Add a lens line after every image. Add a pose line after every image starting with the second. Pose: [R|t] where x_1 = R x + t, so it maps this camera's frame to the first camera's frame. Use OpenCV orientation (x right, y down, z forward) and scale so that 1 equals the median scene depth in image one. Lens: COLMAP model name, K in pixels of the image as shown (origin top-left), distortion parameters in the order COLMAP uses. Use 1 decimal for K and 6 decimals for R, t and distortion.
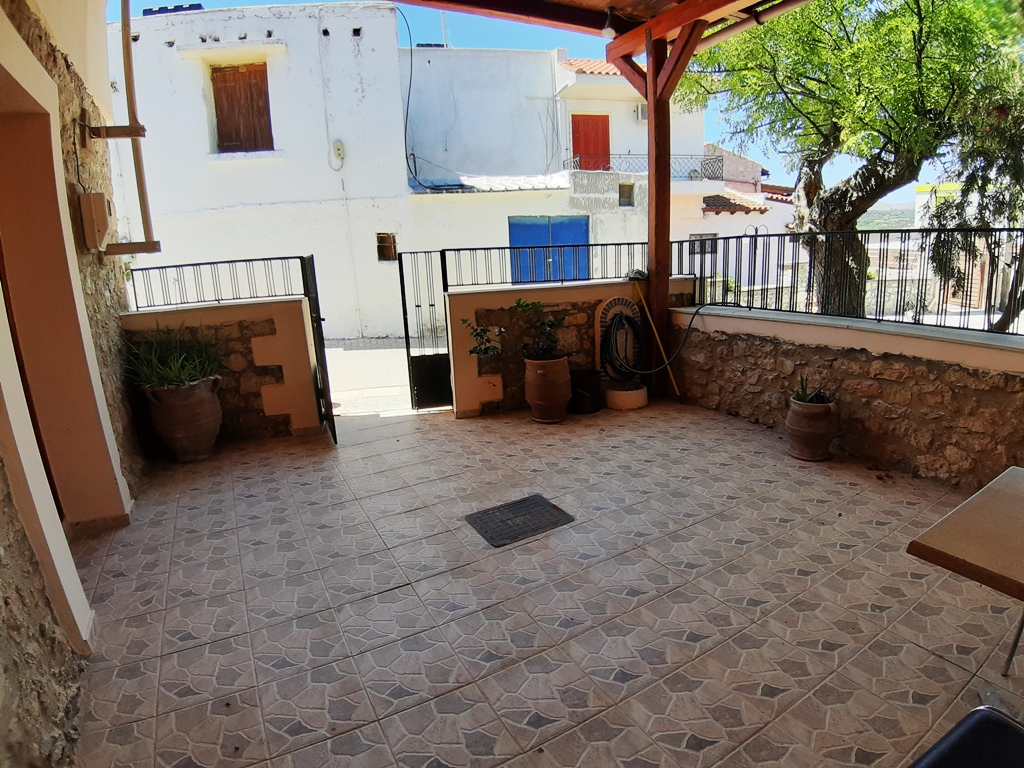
lens RADIAL K [[543.1, 0, 544.0], [0, 543.1, 386.5], [0, 0, 1]] dist [-0.108235, -0.000177]
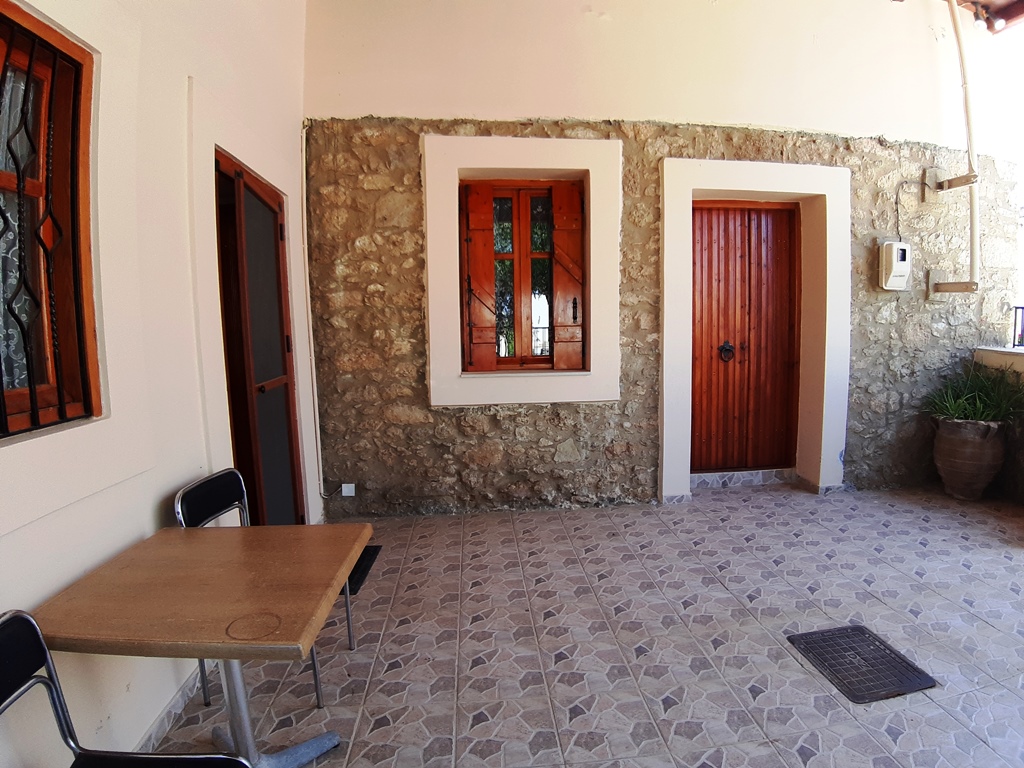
lens RADIAL K [[543.0, 0, 512.0], [0, 543.0, 384.0], [0, 0, 1]] dist [-0.001494, -0.058624]
pose [[-0.452202, 0.146733, -0.879763, 0.725402], [-0.177271, 0.951910, 0.249884, -0.208914], [0.874121, 0.268954, -0.404444, 0.734196]]
